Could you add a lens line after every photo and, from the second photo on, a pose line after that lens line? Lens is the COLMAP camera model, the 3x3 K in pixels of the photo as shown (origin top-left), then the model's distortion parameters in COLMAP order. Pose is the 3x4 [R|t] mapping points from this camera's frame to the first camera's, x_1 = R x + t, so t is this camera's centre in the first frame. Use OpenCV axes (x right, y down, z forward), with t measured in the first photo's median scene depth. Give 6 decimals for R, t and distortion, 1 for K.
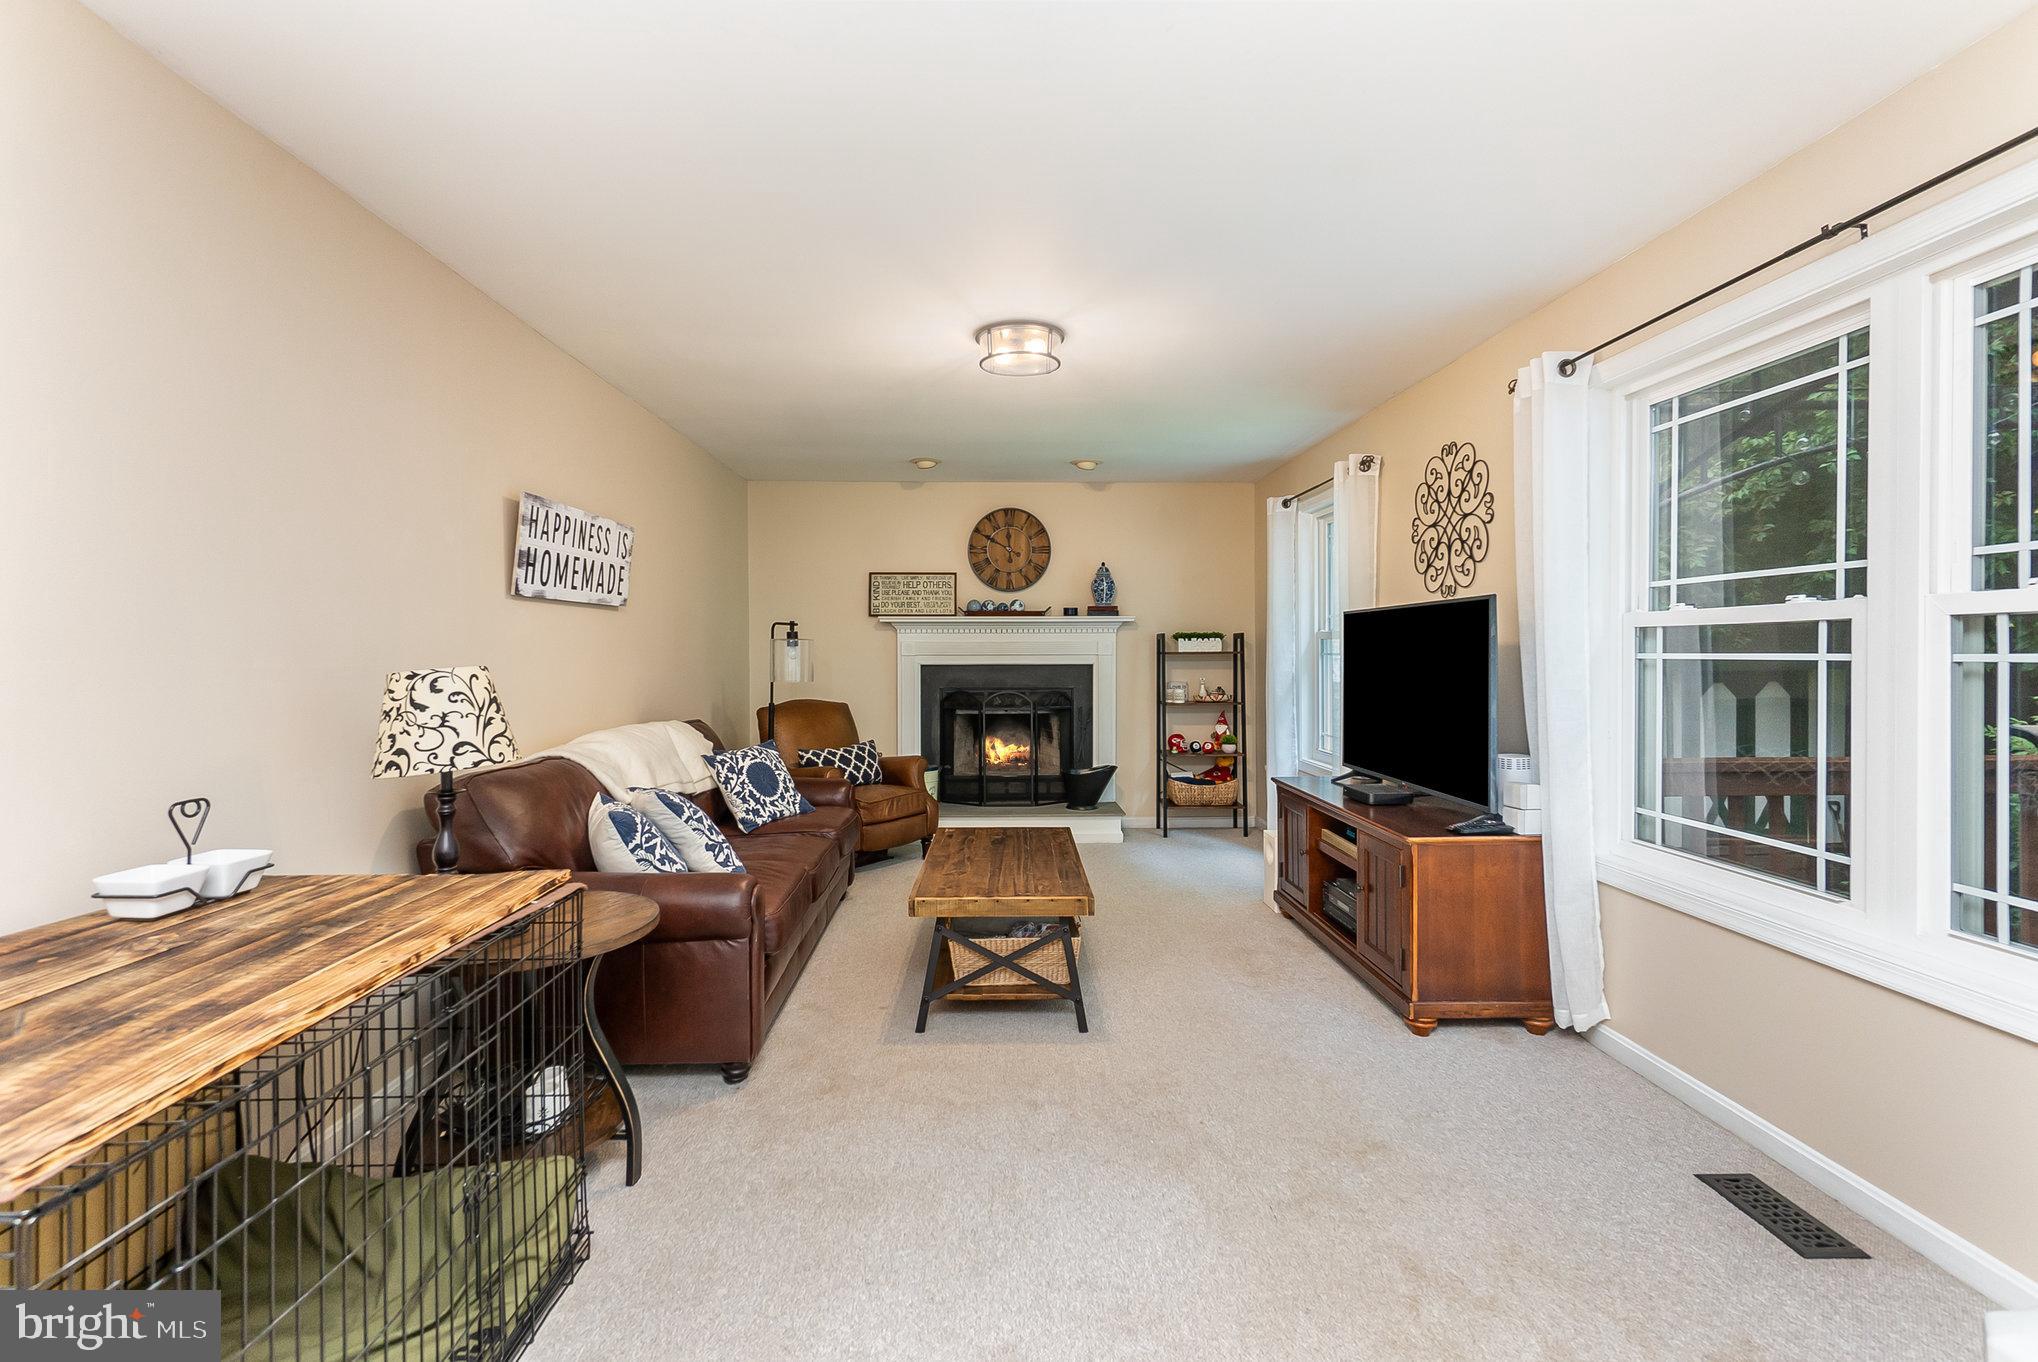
lens RADIAL K [[941.7, 0, 967.7], [0, 941.7, 659.5], [0, 0, 1]] dist [0.000679, 0.000245]
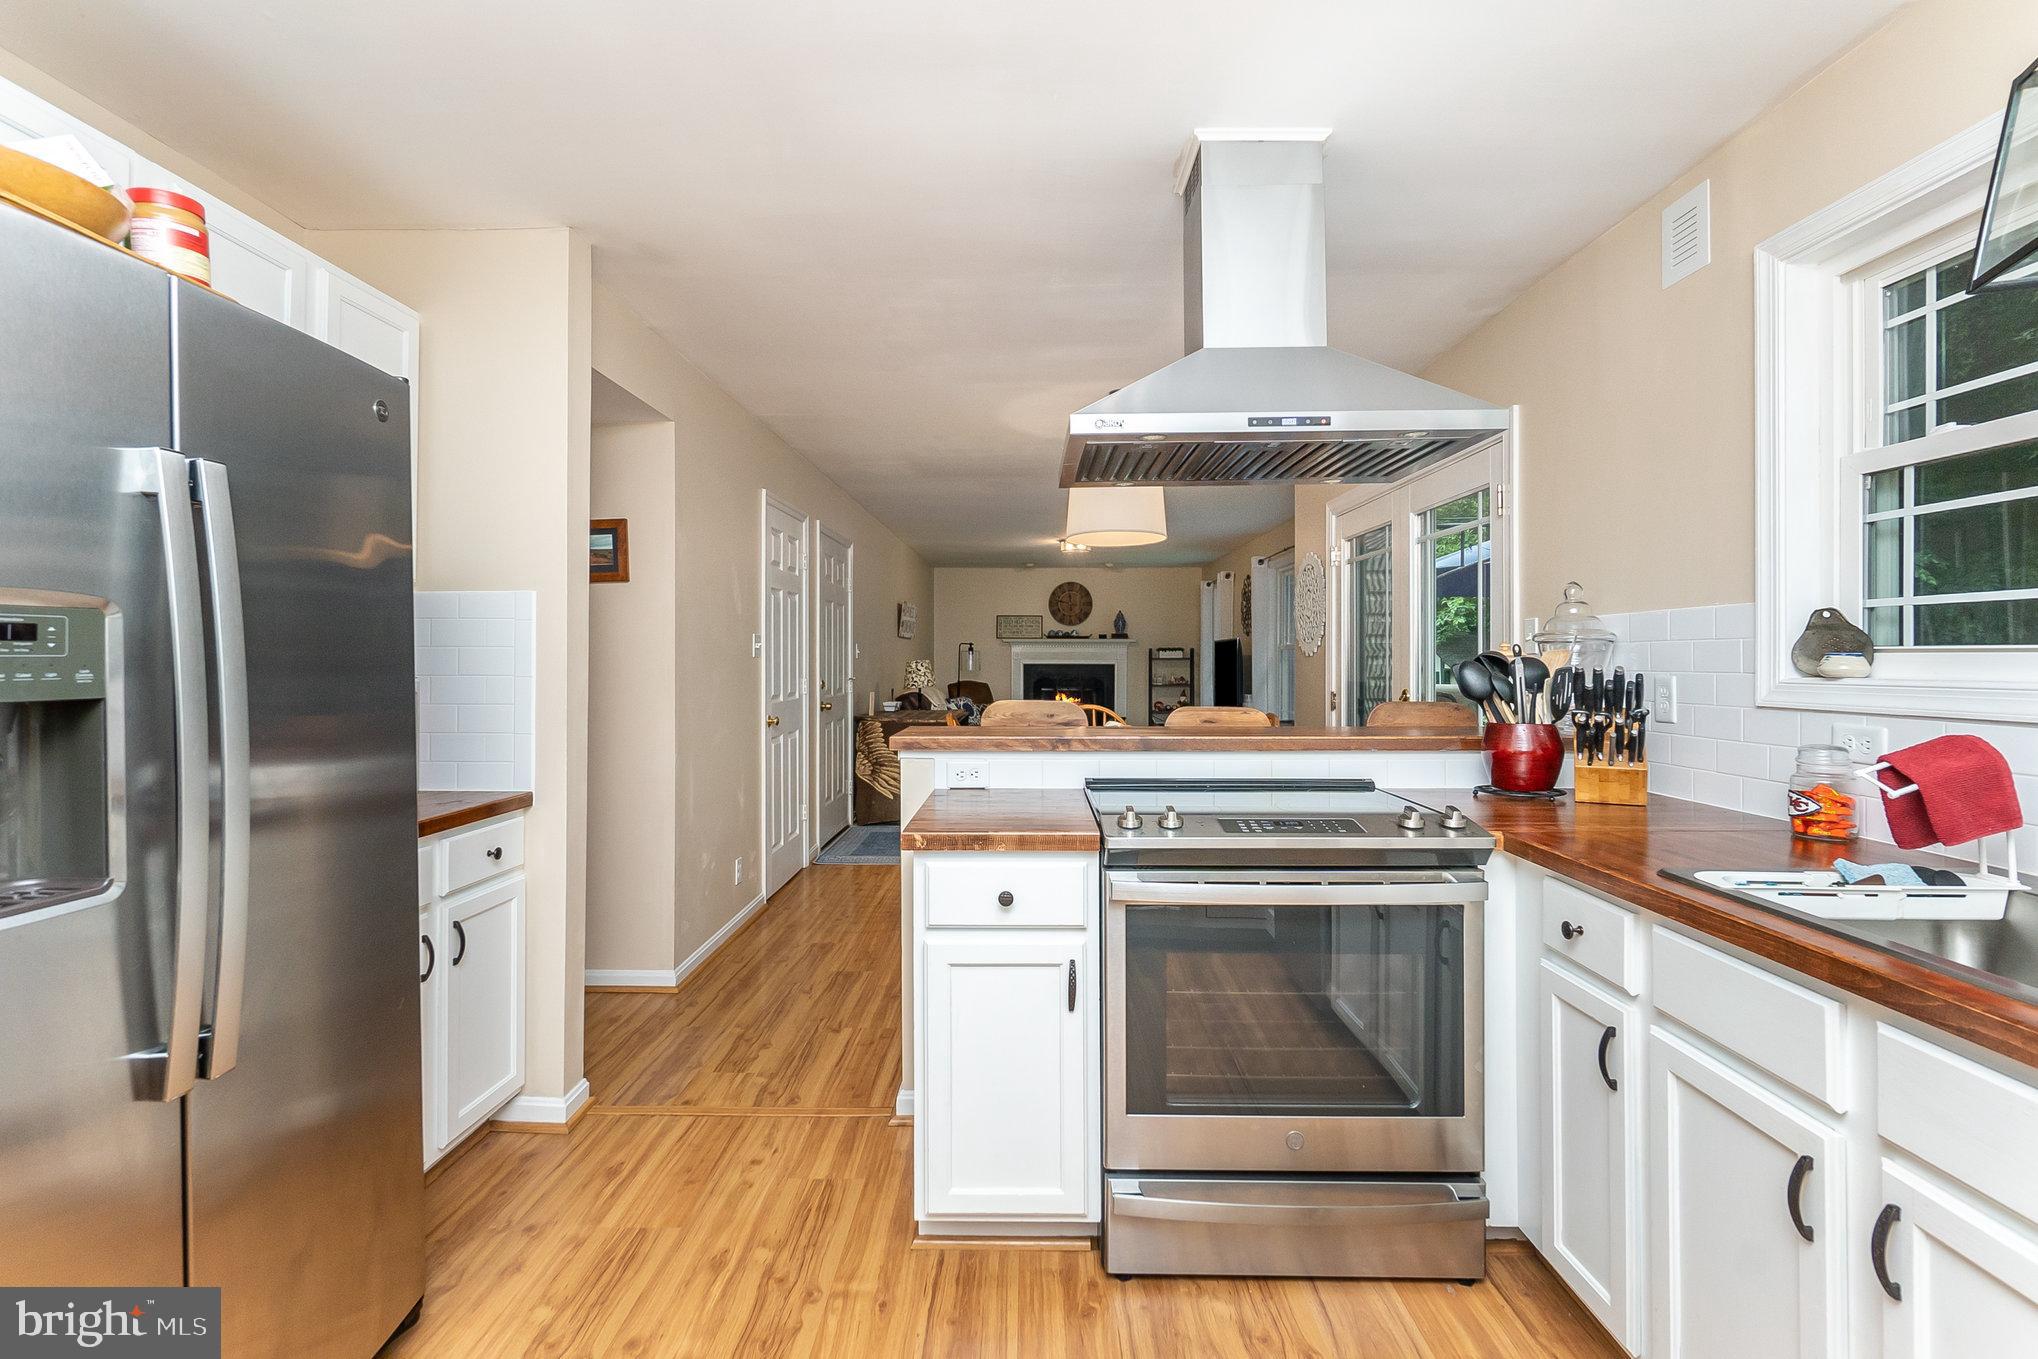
lens RADIAL K [[914.2, 0, 957.5], [0, 914.2, 657.4], [0, 0, 1]] dist [0.006789, -0.001111]
pose [[0.996912, 0.005583, -0.078332, -0.039357], [-0.006292, 0.999941, -0.008809, 0.010008], [0.078278, 0.009274, 0.996888, -0.882173]]
